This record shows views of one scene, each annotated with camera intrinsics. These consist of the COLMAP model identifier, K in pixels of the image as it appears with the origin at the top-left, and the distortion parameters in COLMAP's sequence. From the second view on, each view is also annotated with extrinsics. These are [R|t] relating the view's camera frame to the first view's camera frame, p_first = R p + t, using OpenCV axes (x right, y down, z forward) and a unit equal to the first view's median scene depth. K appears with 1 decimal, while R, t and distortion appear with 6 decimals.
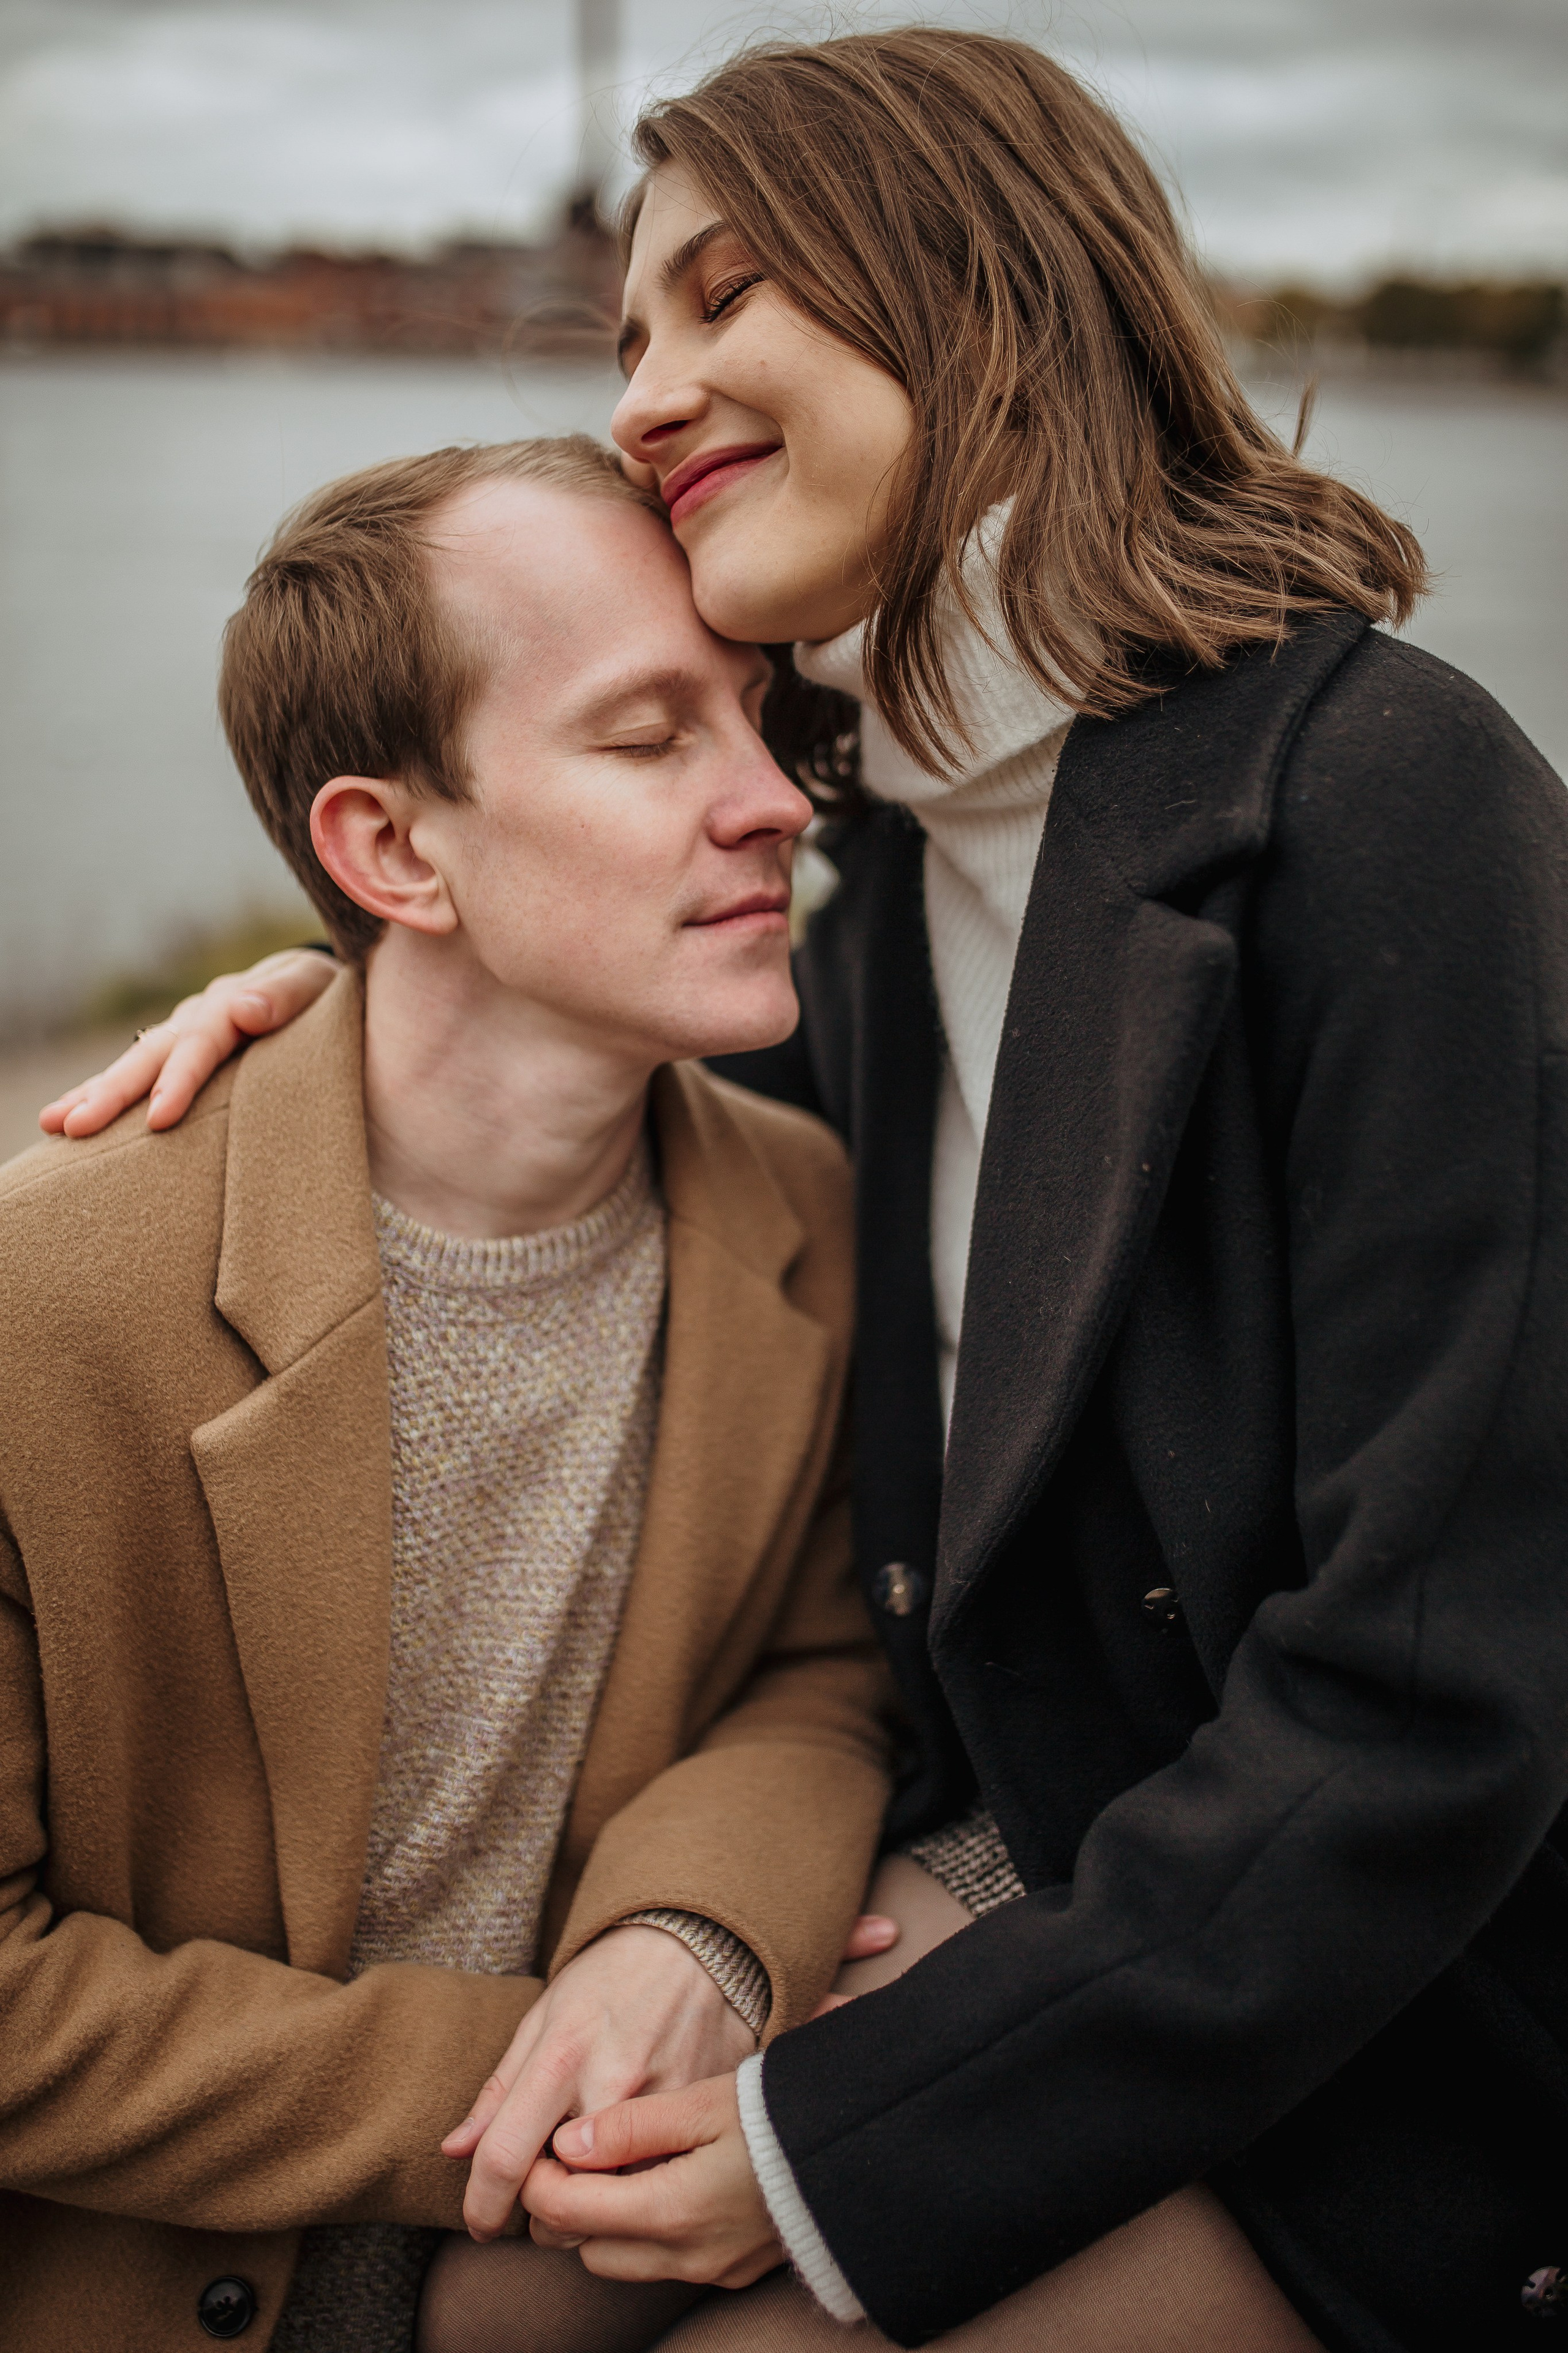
lens RADIAL K [[2232.3, 0, 803.2], [0, 2232.3, 1170.5], [0, 0, 1]] dist [-0.061350, 0.087202]
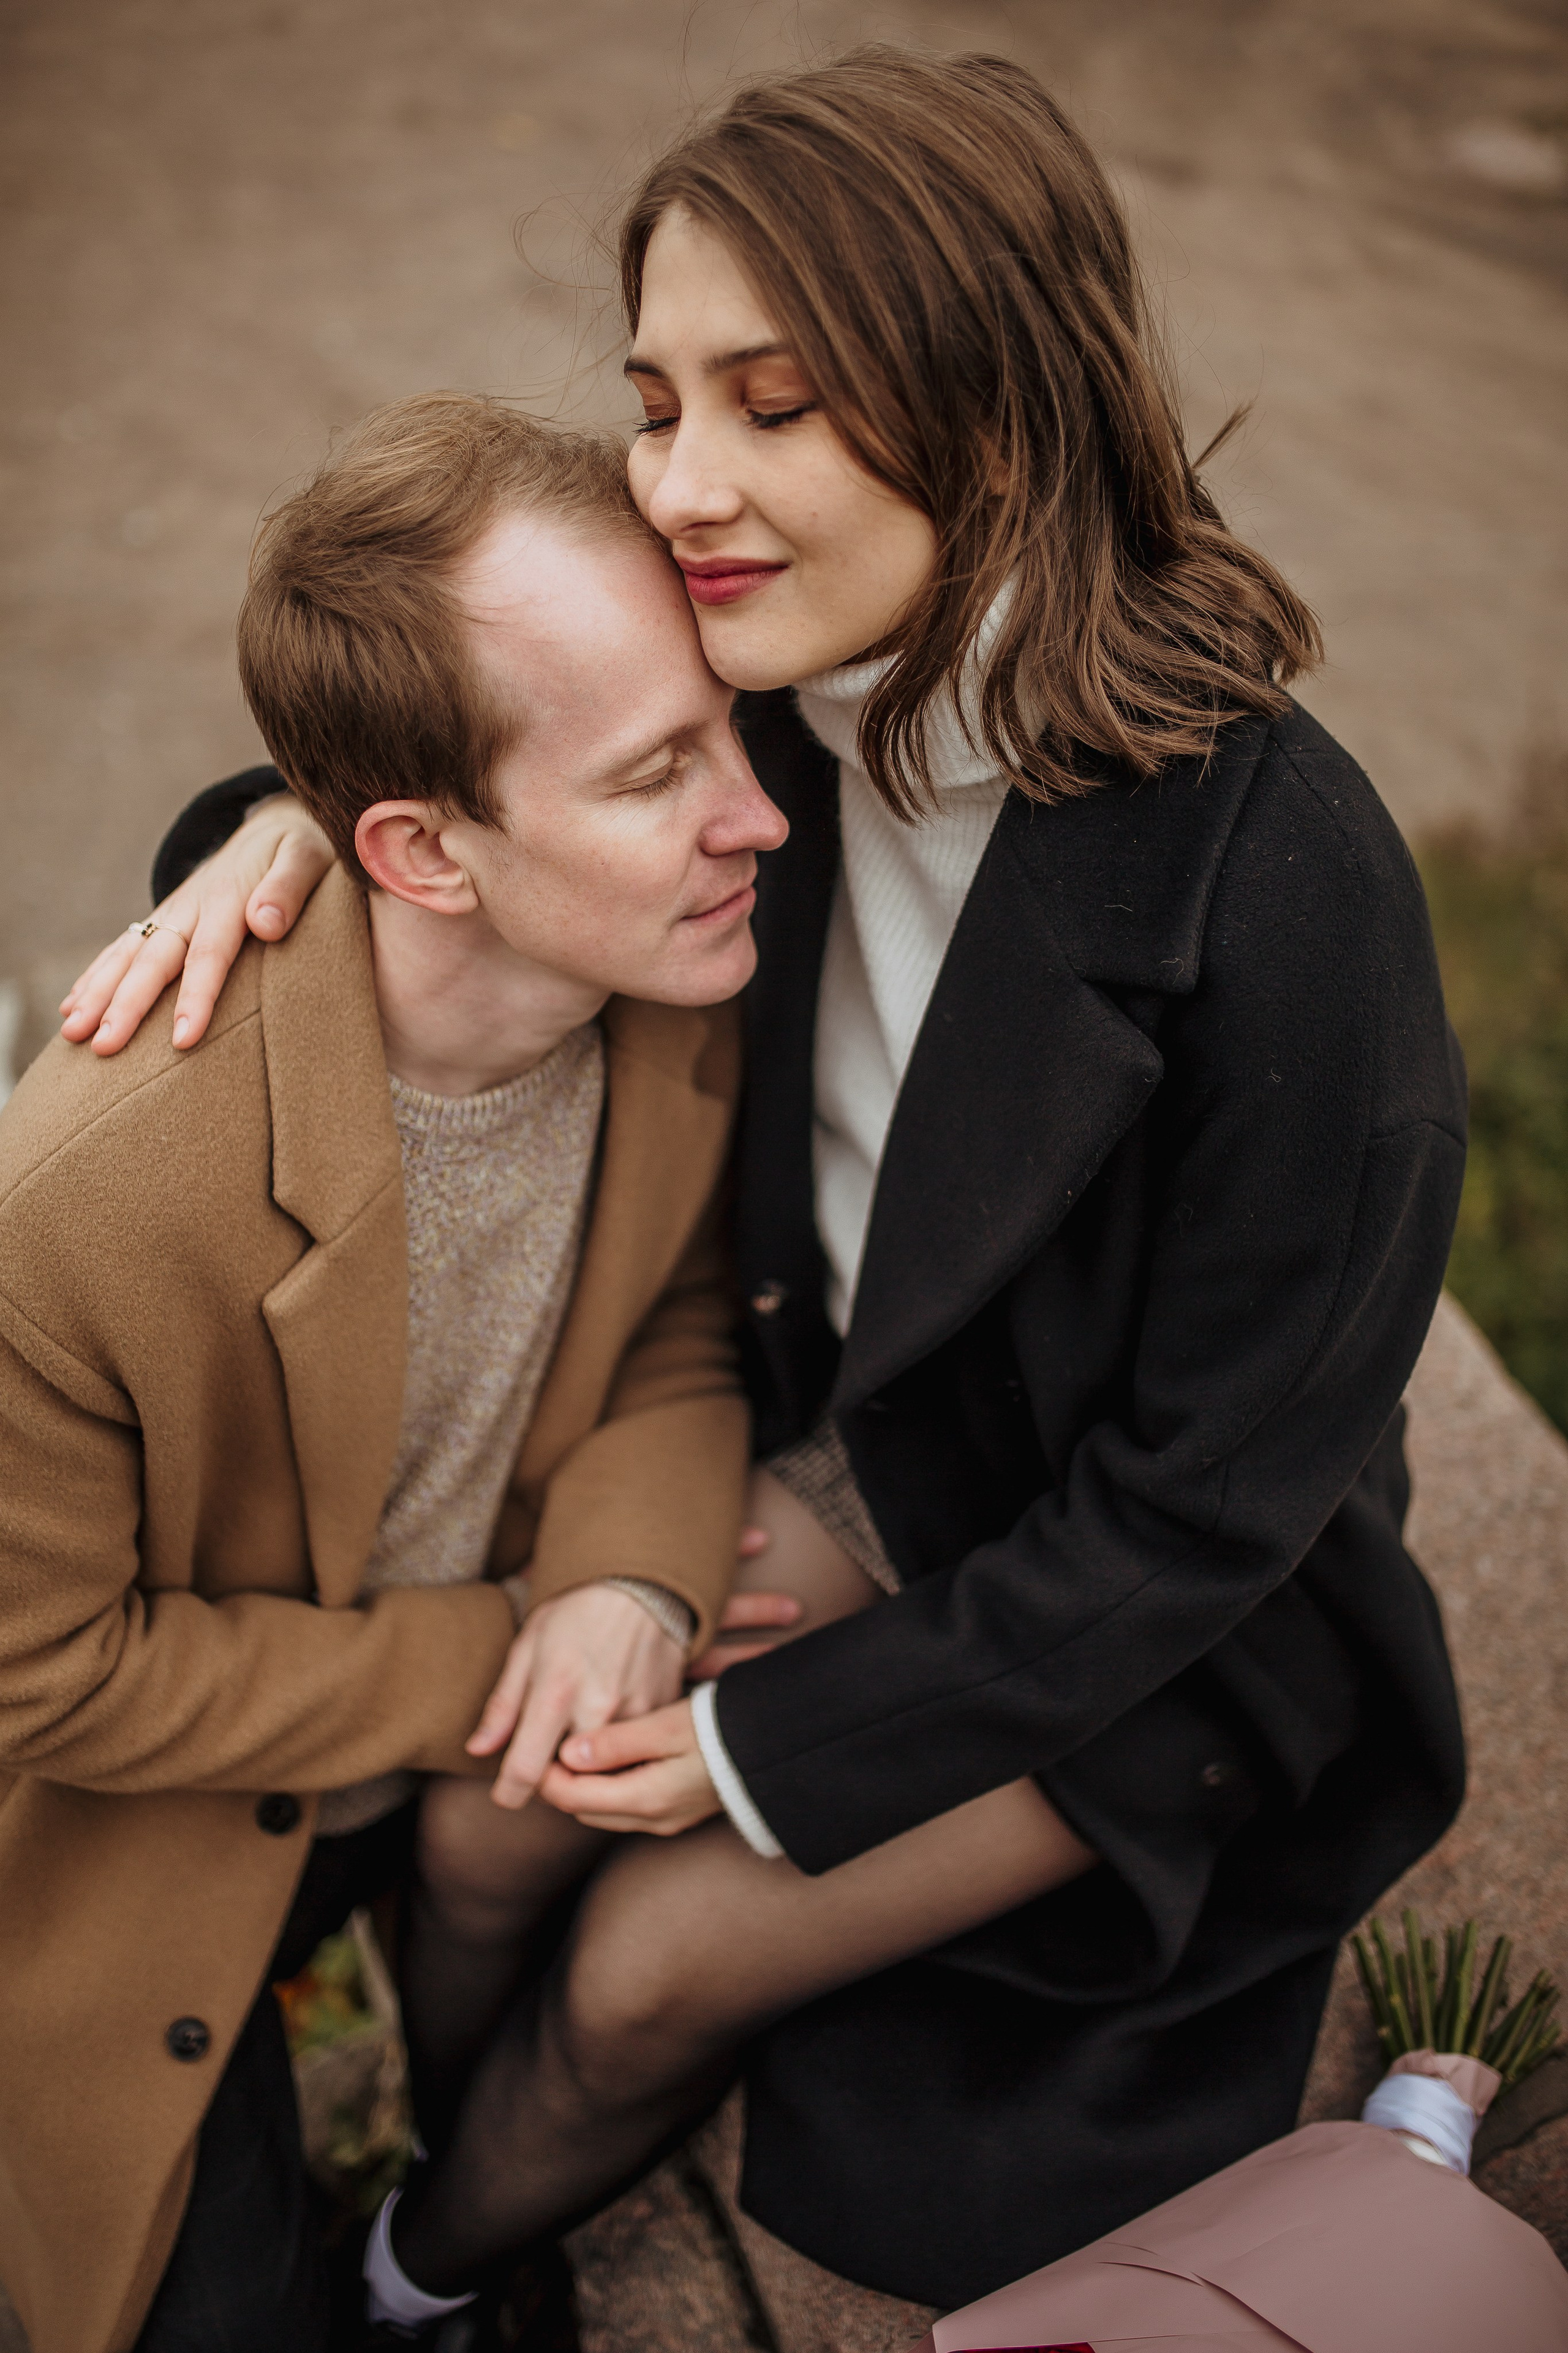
lens RADIAL K [[2199.4, 0, 756.2], [0, 2199.4, 1175.8], [0, 0, 1]] dist [-0.062516, 0.001939]
pose [[0.984665, -0.025984, 0.172511, -0.206613], [-0.048690, 0.908621, 0.414773, -0.445620], [-0.167525, -0.416812, 0.893422, -0.099430]]
